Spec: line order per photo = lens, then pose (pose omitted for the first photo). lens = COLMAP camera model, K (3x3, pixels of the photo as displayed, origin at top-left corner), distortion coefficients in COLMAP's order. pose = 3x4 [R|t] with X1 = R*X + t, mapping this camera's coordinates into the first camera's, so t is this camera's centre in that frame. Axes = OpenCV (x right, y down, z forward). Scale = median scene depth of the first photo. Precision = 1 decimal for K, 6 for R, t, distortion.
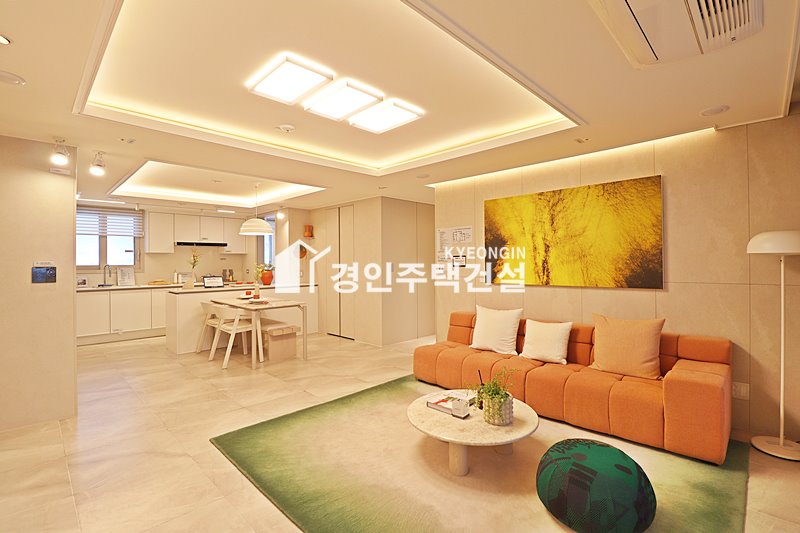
lens RADIAL K [[369.5, 0, 395.6], [0, 369.5, 263.8], [0, 0, 1]] dist [-0.010243, -0.007855]
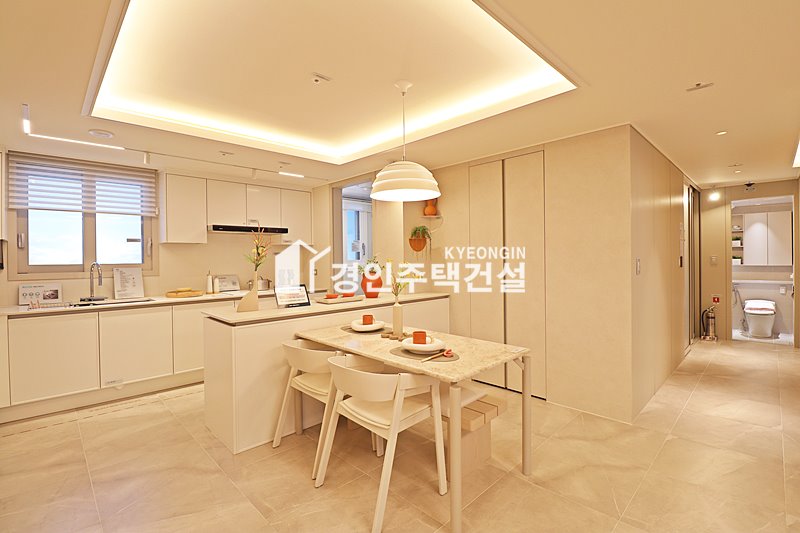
lens RADIAL K [[369.5, 0, 400.0], [0, 369.5, 261.9], [0, 0, 1]] dist [-0.010243, -0.007855]
pose [[0.999936, -0.004893, -0.010200, -0.313230], [0.004963, 0.999964, 0.006846, -0.001603], [0.010166, -0.006896, 0.999925, 0.443897]]
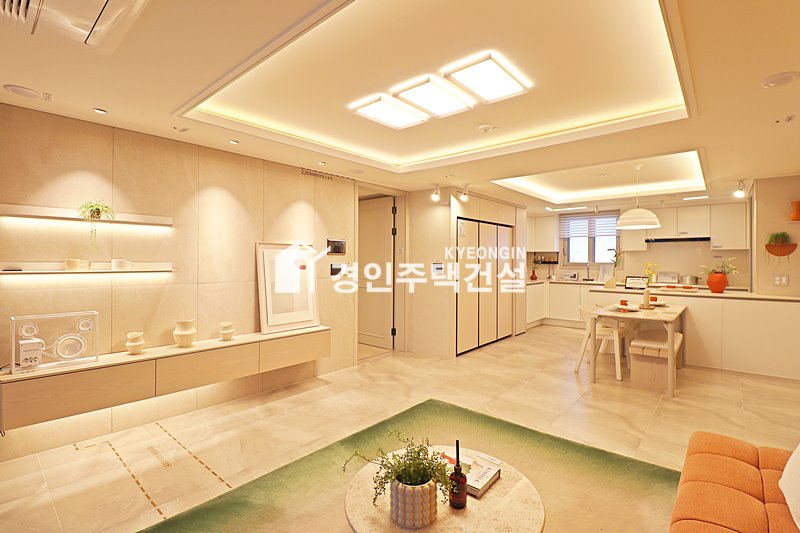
lens RADIAL K [[369.5, 0, 406.6], [0, 369.5, 260.4], [0, 0, 1]] dist [-0.010243, -0.007855]
pose [[0.083325, 0.008053, -0.996490, 0.330254], [-0.006981, 0.999948, 0.007497, -0.007678], [0.996498, 0.006332, 0.083377, 0.340417]]
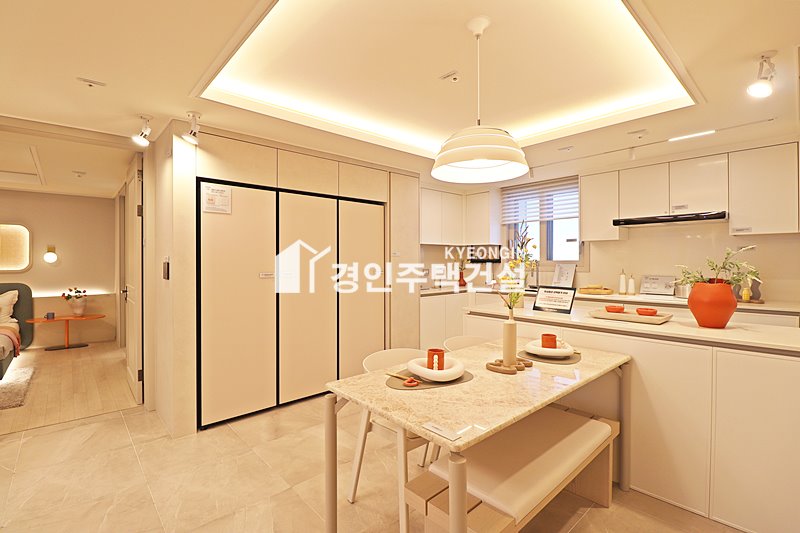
lens RADIAL K [[369.5, 0, 401.7], [0, 369.5, 261.9], [0, 0, 1]] dist [-0.010243, -0.007855]
pose [[-0.037154, 0.010372, -0.999256, -0.027450], [-0.000673, 0.999946, 0.010404, -0.001131], [0.999309, 0.001059, -0.037145, 0.773329]]
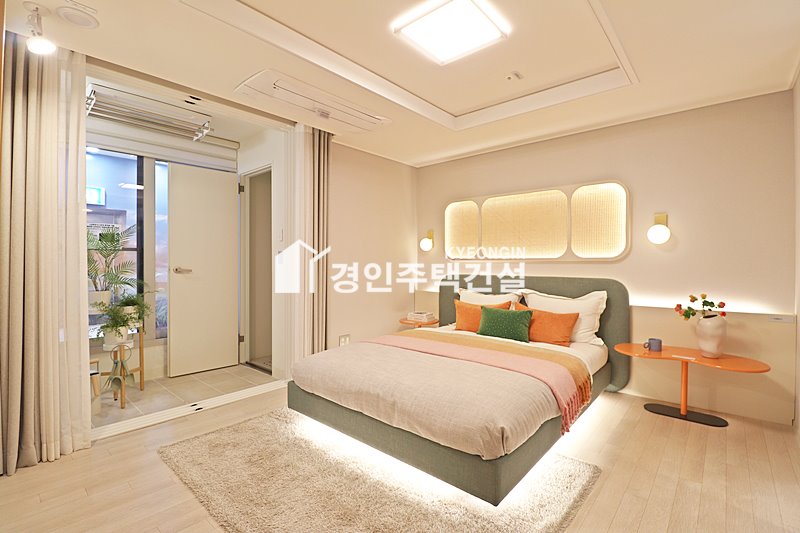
lens RADIAL K [[369.5, 0, 402.8], [0, 369.5, 261.8], [0, 0, 1]] dist [-0.010243, -0.007855]
pose [[-0.997643, 0.006300, -0.068334, -0.489802], [0.006205, 0.999979, 0.001604, 0.029474], [0.068343, 0.001176, -0.997661, 0.361604]]
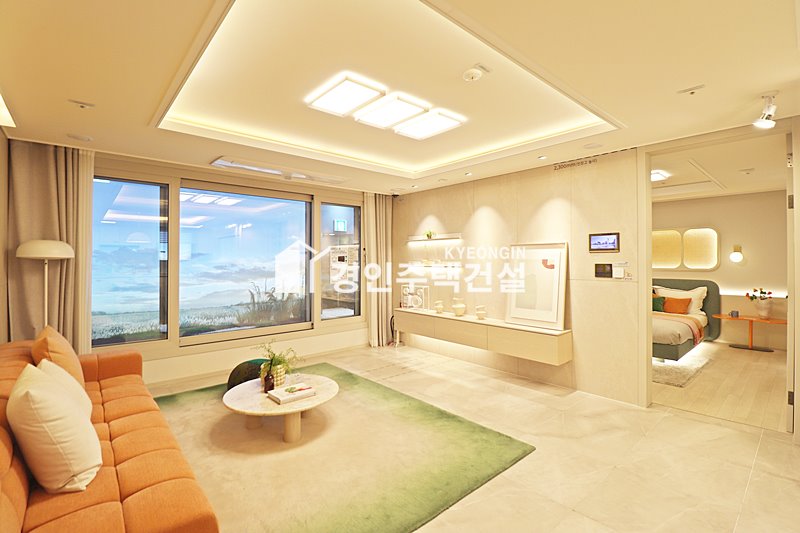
lens RADIAL K [[369.5, 0, 404.4], [0, 369.5, 258.7], [0, 0, 1]] dist [-0.010243, -0.007855]
pose [[-0.998600, 0.010381, 0.051860, -0.095297], [0.010243, 0.999943, -0.002913, -0.003899], [-0.051887, -0.002378, -0.998650, 0.834327]]
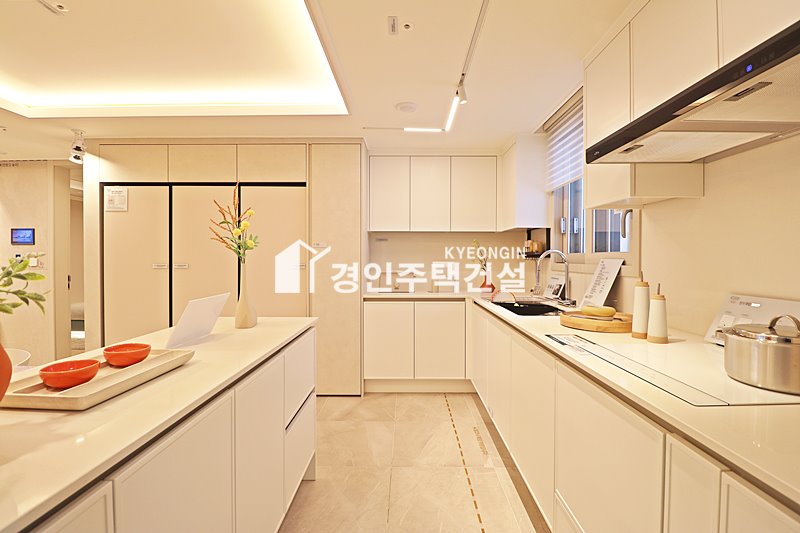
lens RADIAL K [[369.5, 0, 406.7], [0, 369.5, 263.1], [0, 0, 1]] dist [-0.010243, -0.007855]
pose [[-0.704297, 0.014449, -0.709758, -0.391695], [-0.000496, 0.999783, 0.020845, 0.006675], [0.709905, 0.015033, -0.704137, 1.194002]]
